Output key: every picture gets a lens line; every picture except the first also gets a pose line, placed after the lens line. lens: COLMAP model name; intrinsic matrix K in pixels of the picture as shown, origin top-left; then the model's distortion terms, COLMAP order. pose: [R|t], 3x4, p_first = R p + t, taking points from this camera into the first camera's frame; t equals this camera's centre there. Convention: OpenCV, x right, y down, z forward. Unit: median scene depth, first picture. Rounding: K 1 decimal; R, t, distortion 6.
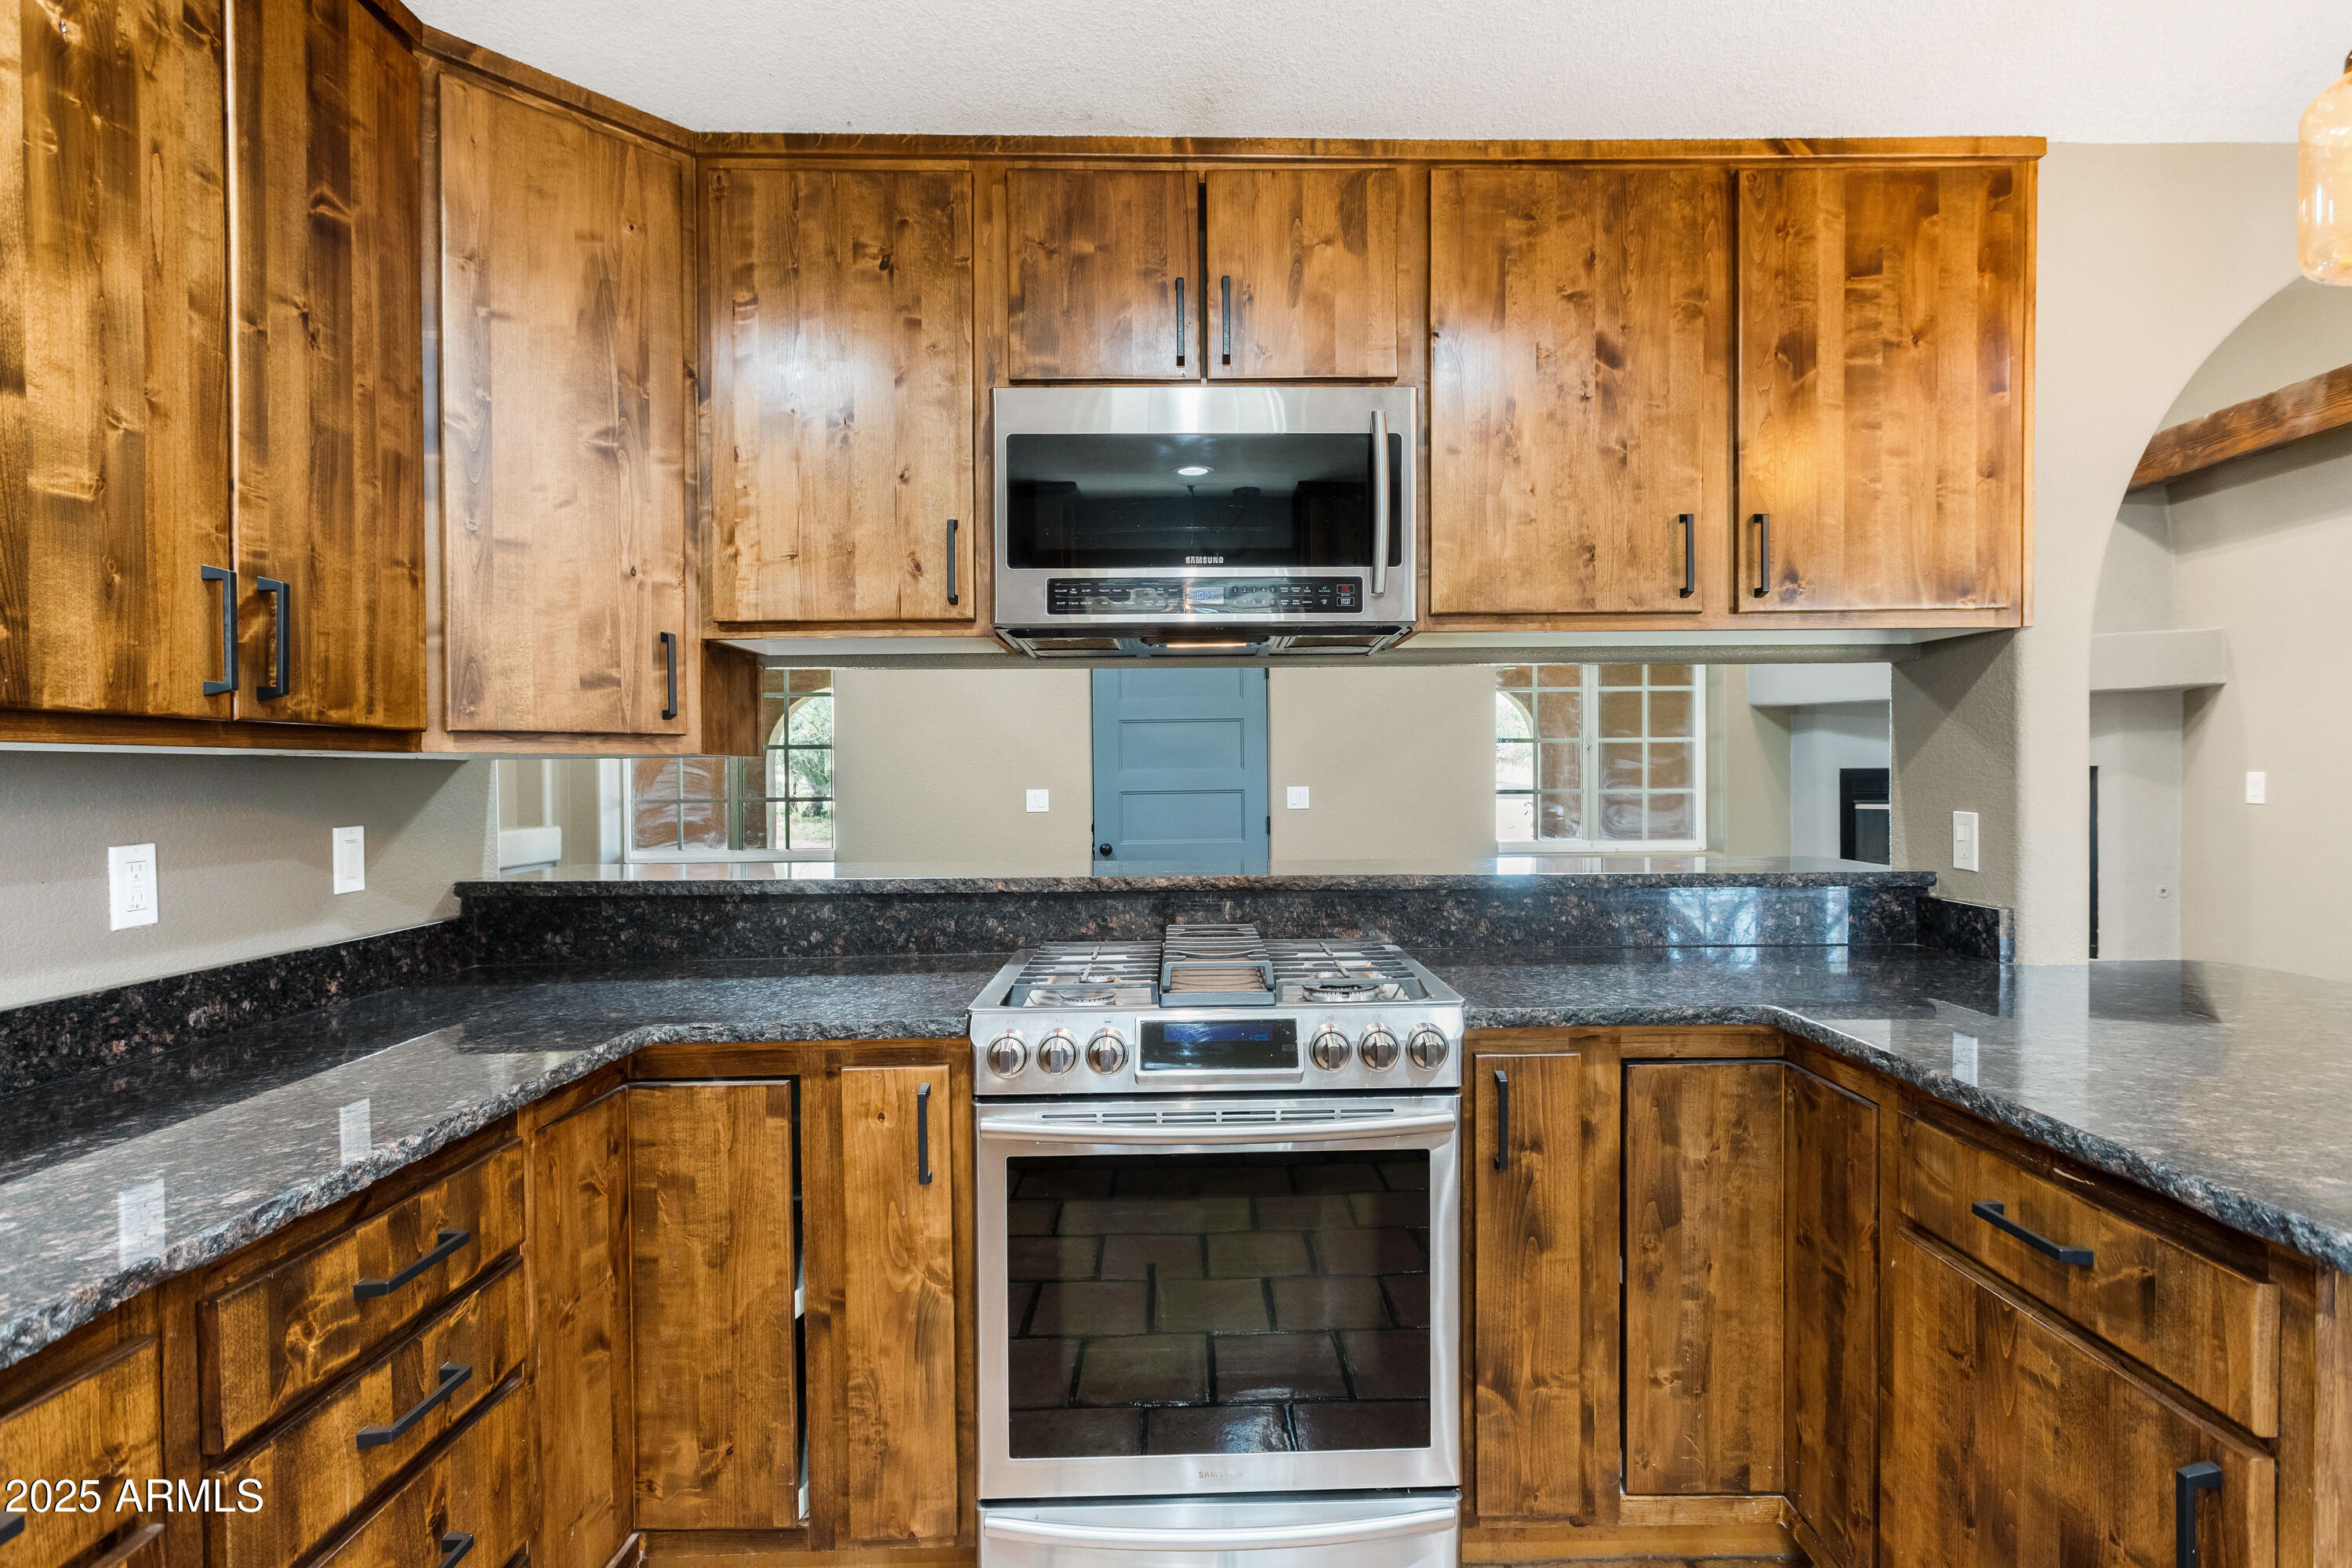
lens RADIAL K [[1160.0, 0, 1196.7], [0, 1160.0, 779.7], [0, 0, 1]] dist [-0.003631, 0.001301]
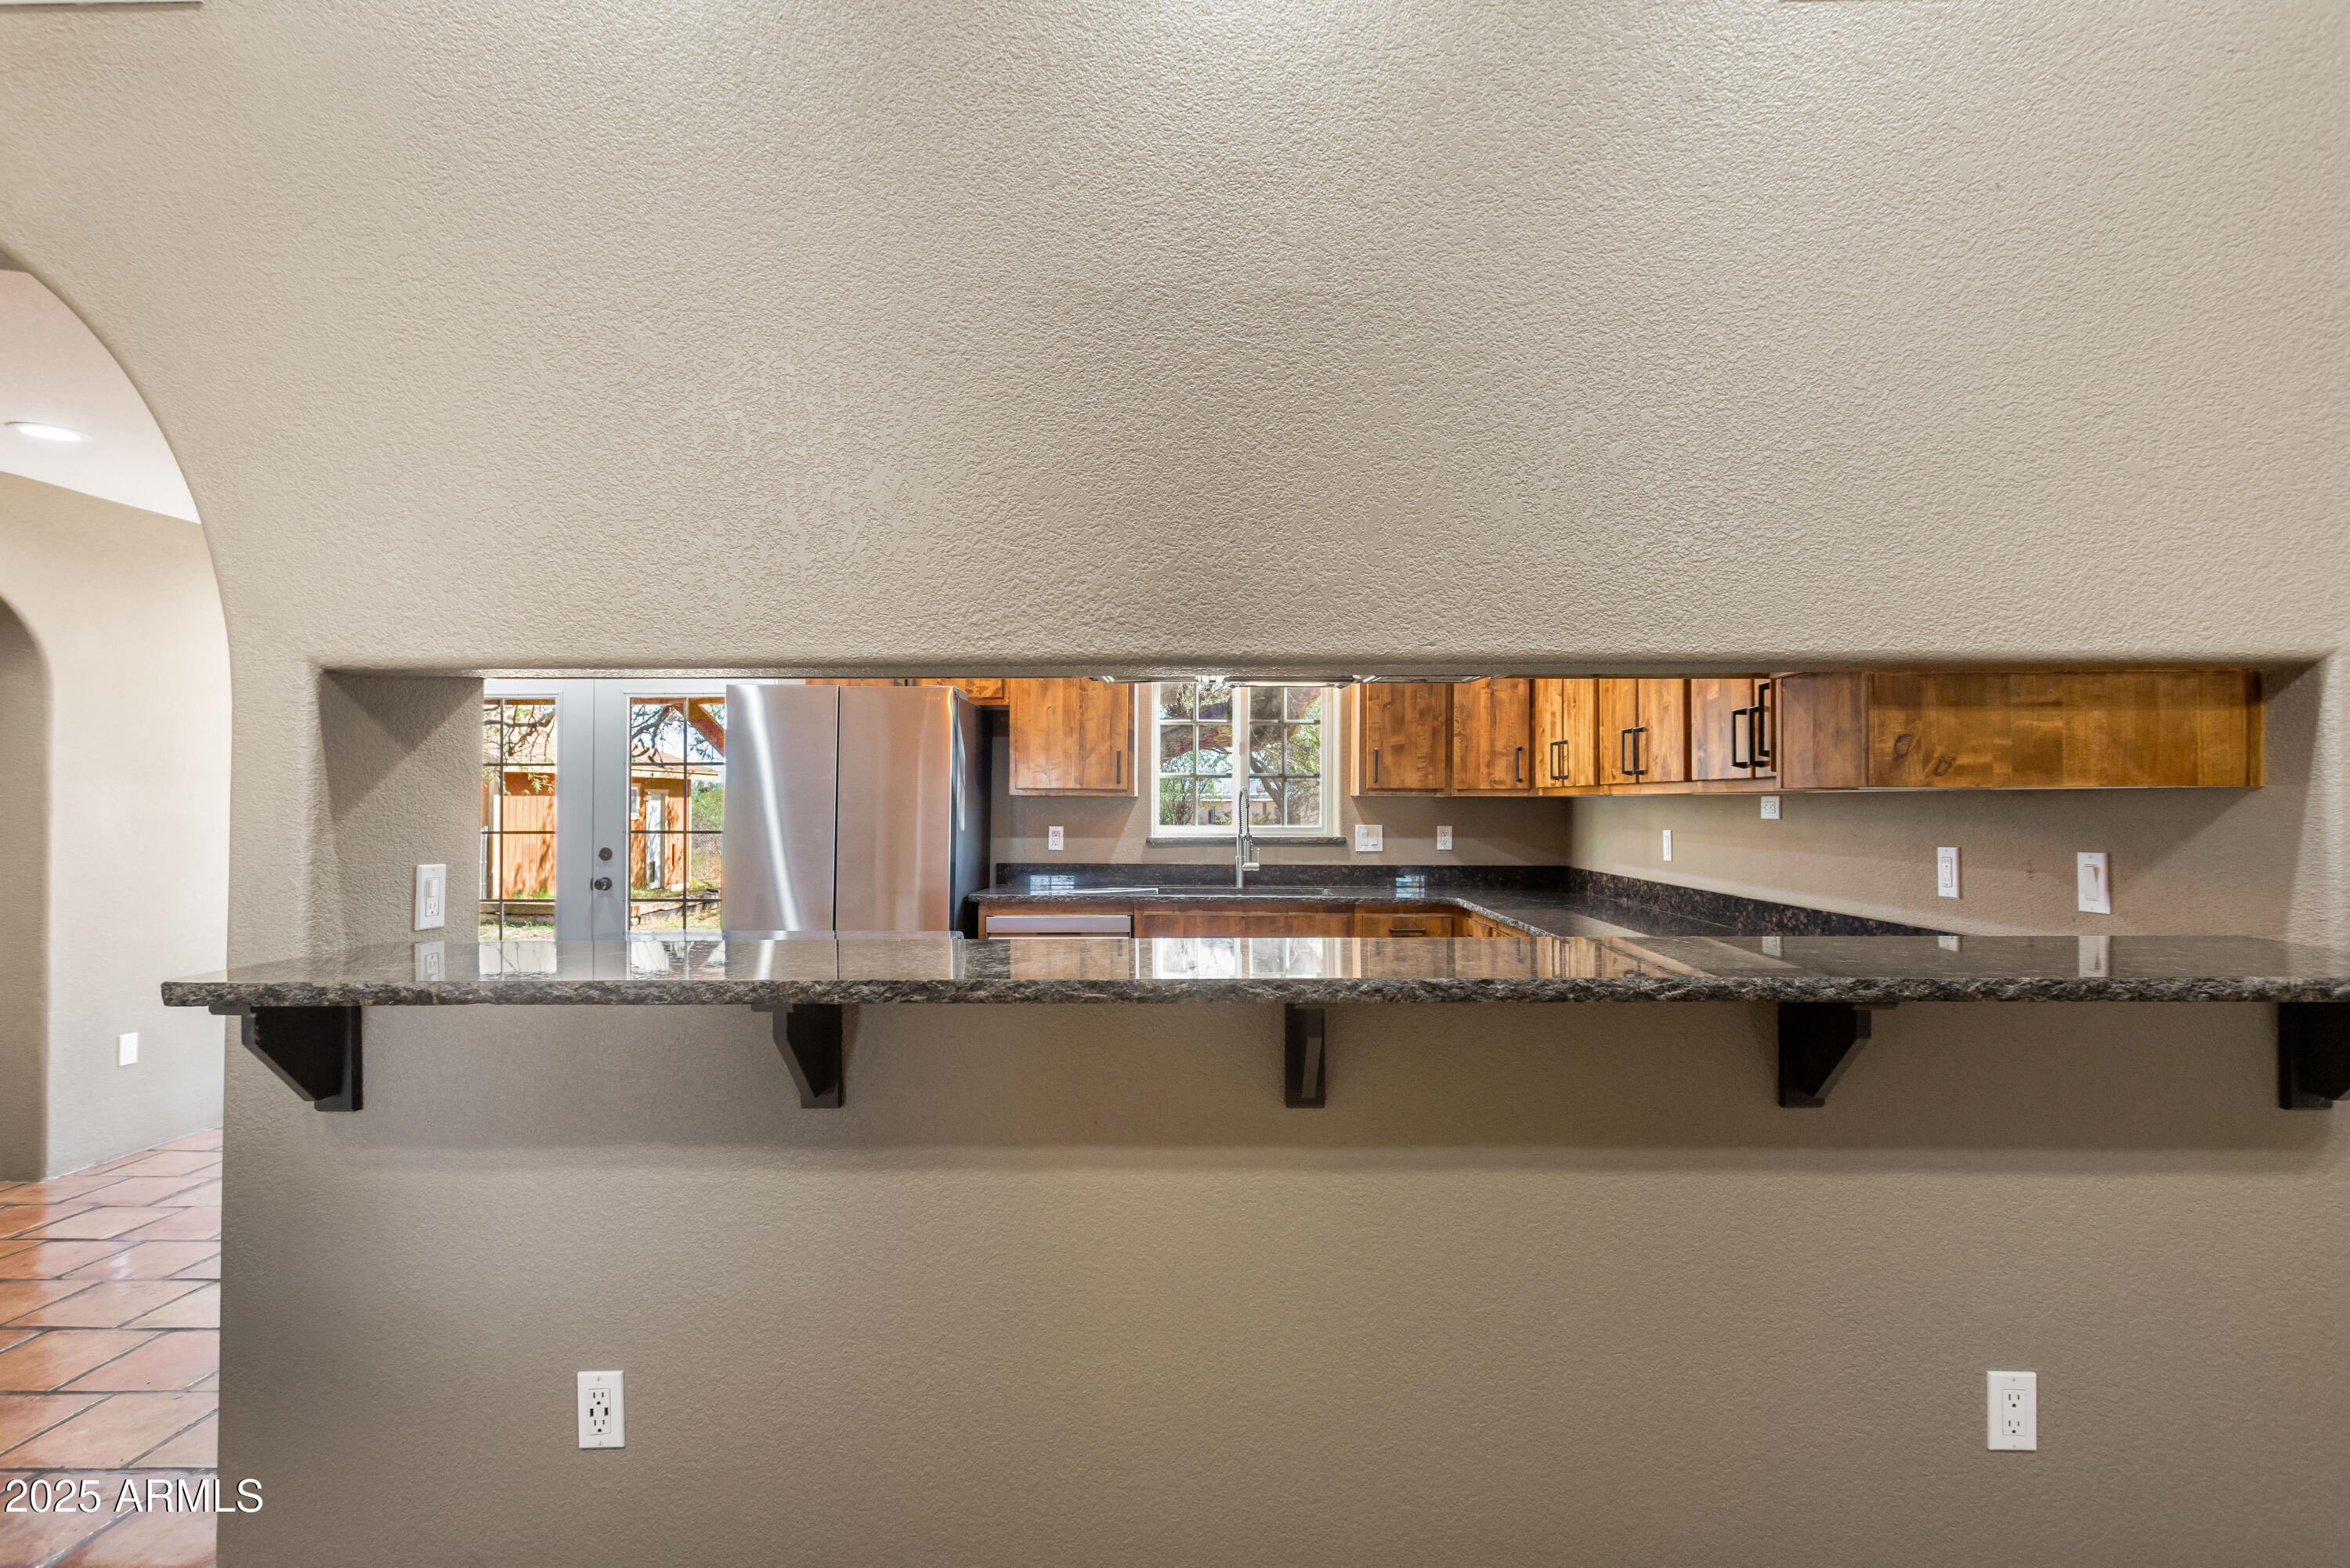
lens RADIAL K [[1158.9, 0, 1163.2], [0, 1158.9, 789.5], [0, 0, 1]] dist [-0.003631, 0.001301]
pose [[-0.999524, 0.010164, 0.029131, 0.143490], [0.010183, 0.999948, 0.000502, -0.033215], [-0.029125, 0.000799, -0.999575, 2.289391]]
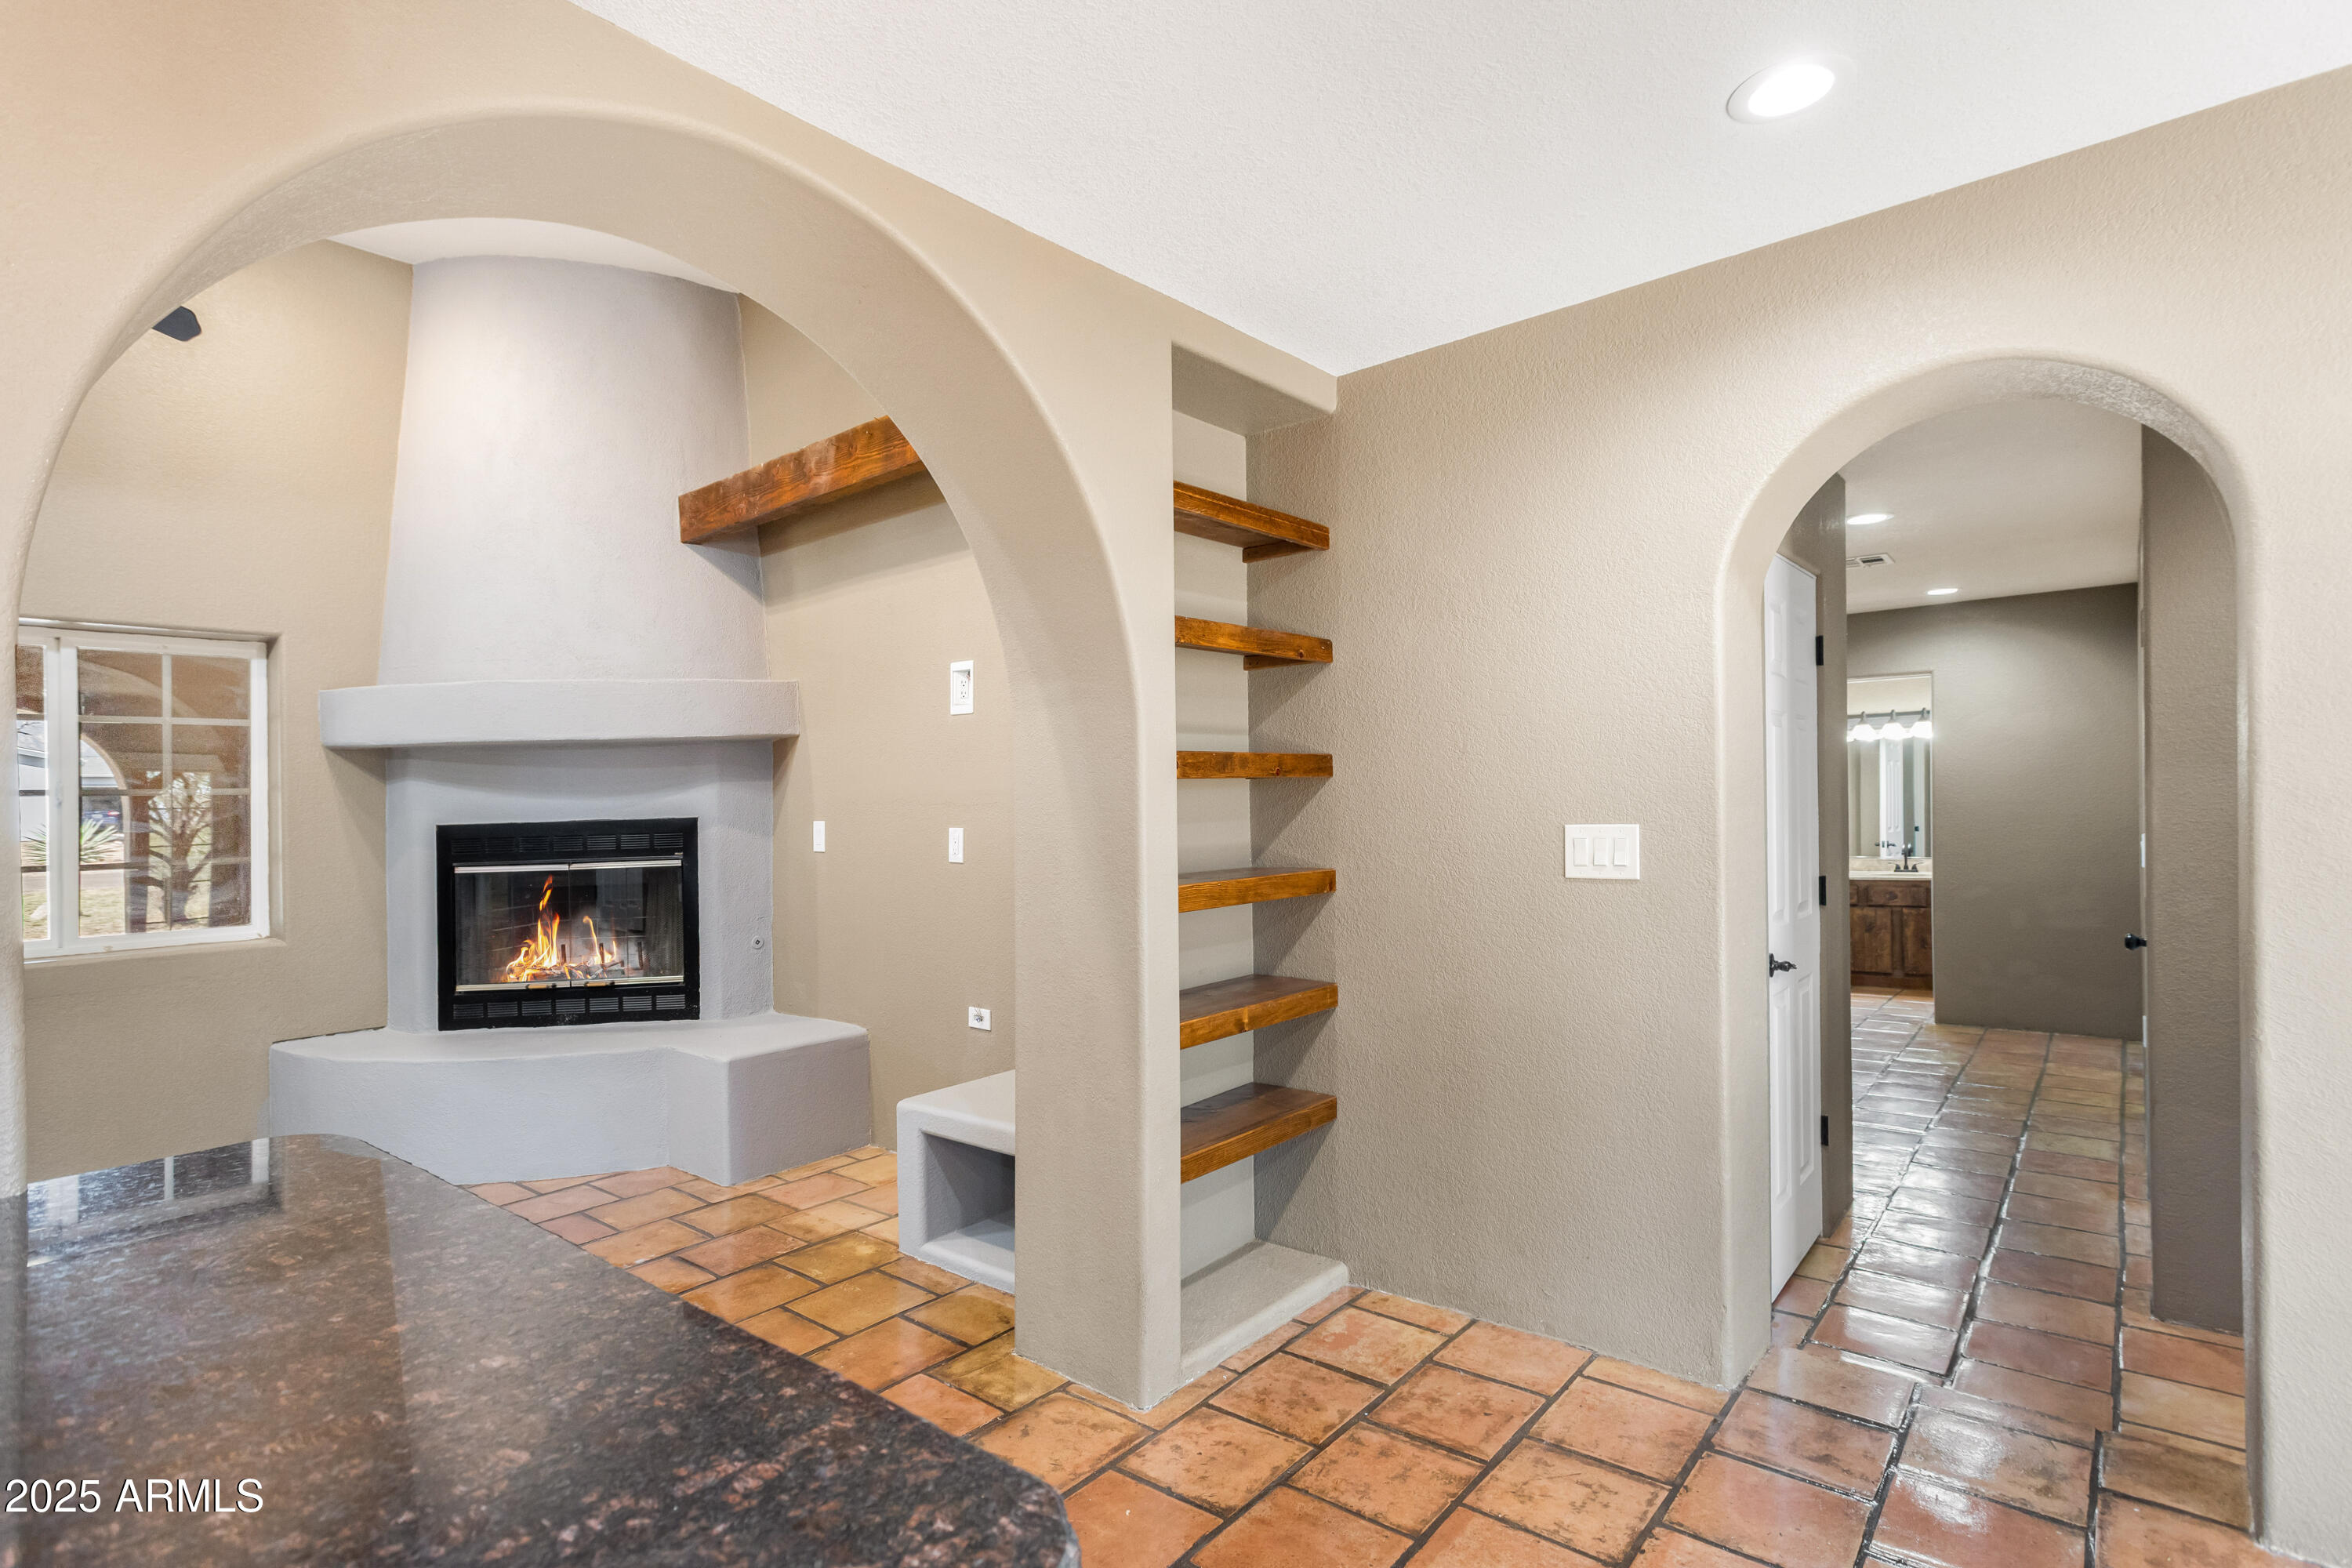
lens RADIAL K [[1160.0, 0, 1162.8], [0, 1160.0, 776.8], [0, 0, 1]] dist [-0.003631, 0.001301]
pose [[0.651541, 0.007765, 0.758574, 0.314397], [0.027432, 0.999052, -0.033788, -0.002933], [-0.758117, 0.042824, 0.650711, 0.093586]]
